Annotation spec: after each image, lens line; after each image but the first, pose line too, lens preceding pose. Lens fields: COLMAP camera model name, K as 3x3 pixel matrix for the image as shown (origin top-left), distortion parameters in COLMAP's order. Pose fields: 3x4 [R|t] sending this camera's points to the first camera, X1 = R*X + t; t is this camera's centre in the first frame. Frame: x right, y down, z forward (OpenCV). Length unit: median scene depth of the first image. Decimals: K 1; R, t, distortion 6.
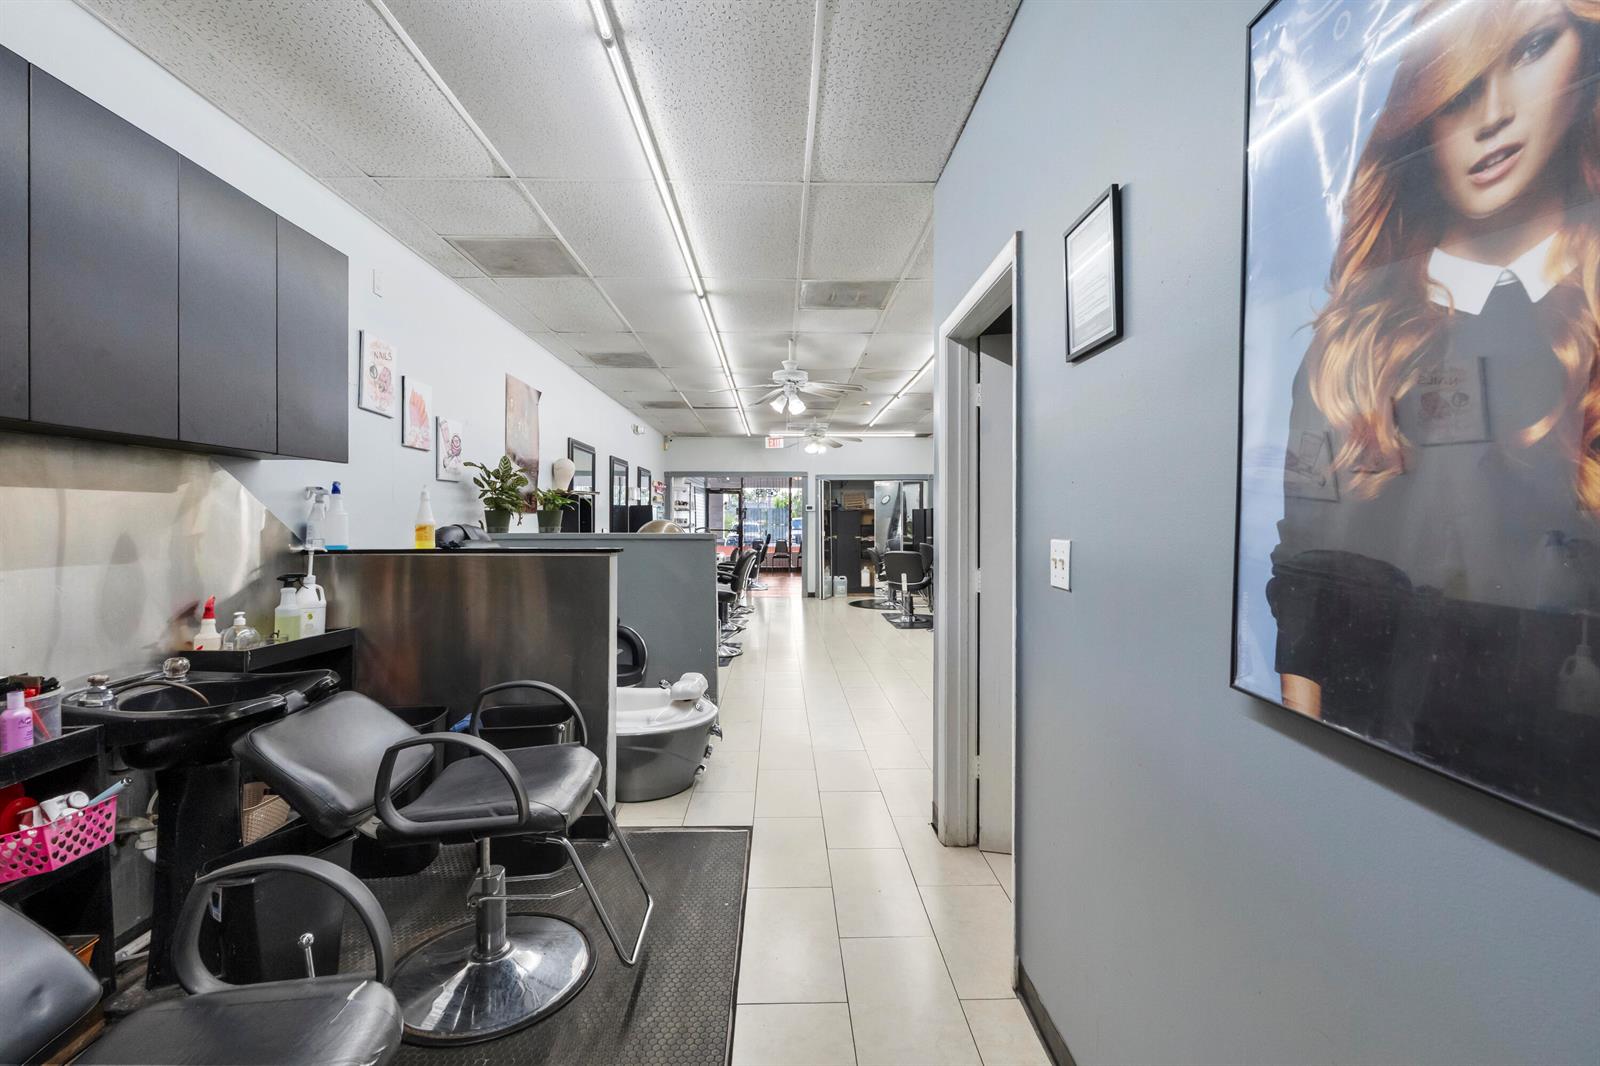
lens RADIAL K [[718.1, 0, 795.8], [0, 718.1, 534.5], [0, 0, 1]] dist [-0.000872, -0.000093]
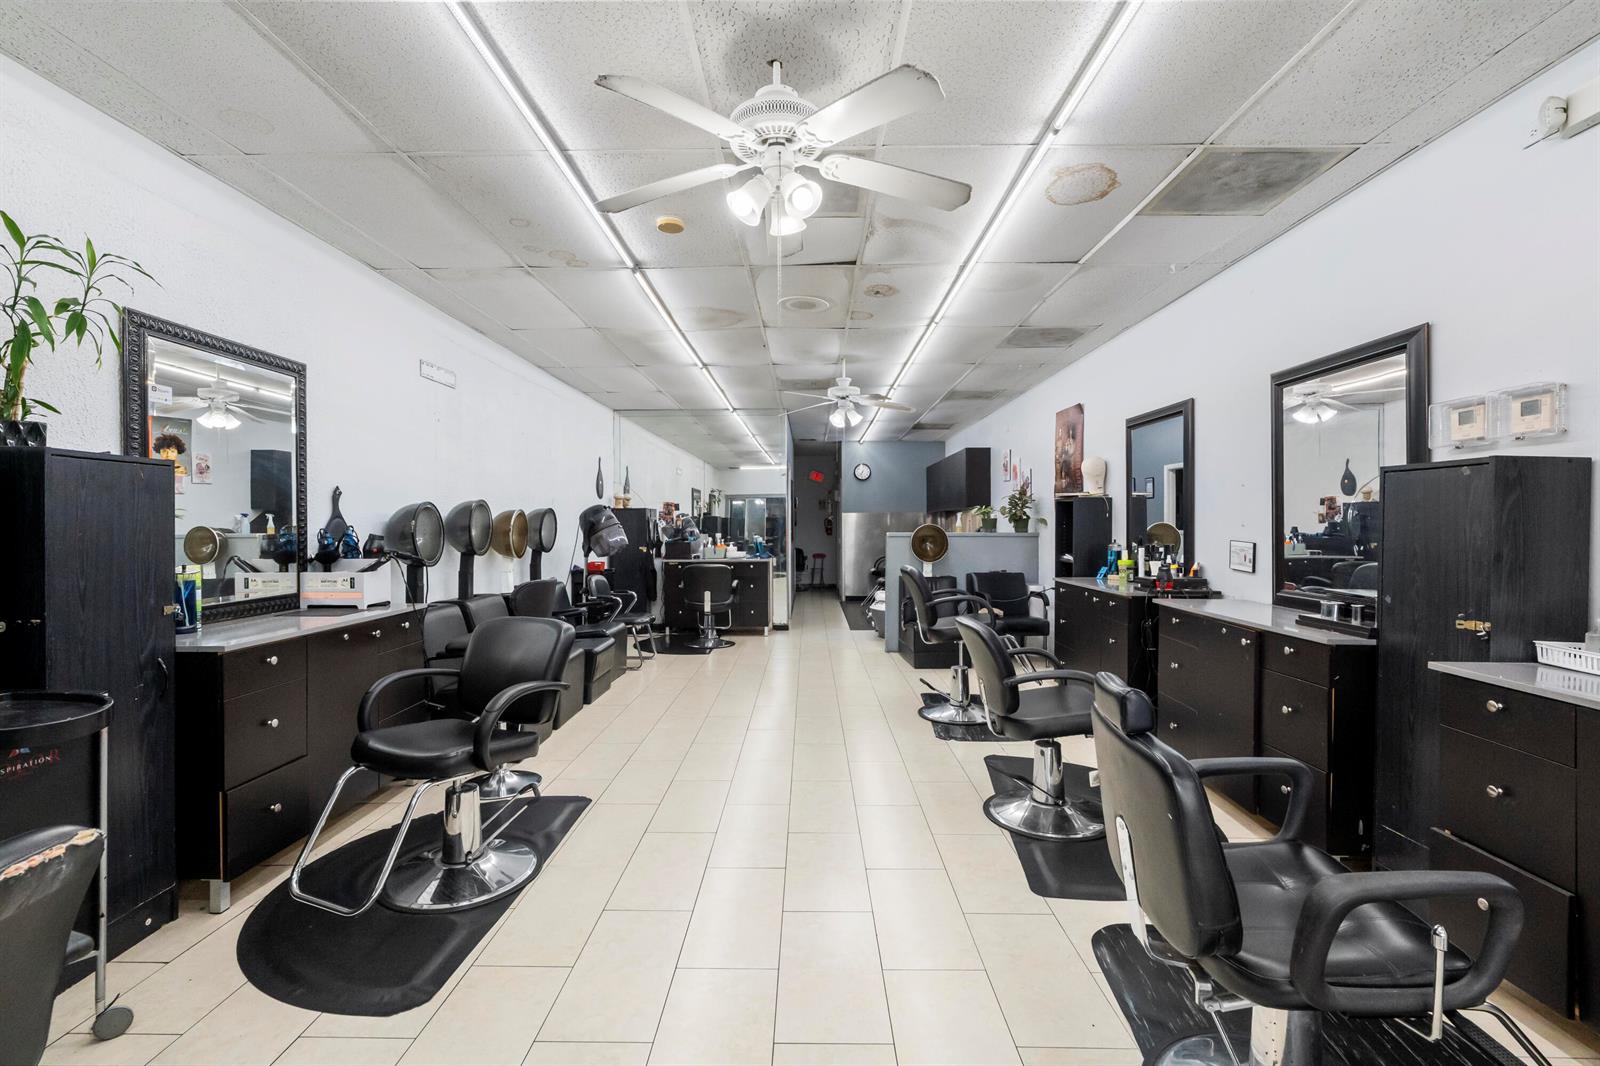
lens RADIAL K [[710.8, 0, 799.5], [0, 710.8, 527.6], [0, 0, 1]] dist [-0.002591, 0.000342]
pose [[-0.999169, 0.001047, 0.040751, 0.007805], [0.002000, 0.999725, 0.023350, -0.018647], [-0.040715, 0.023412, -0.998896, 0.961732]]
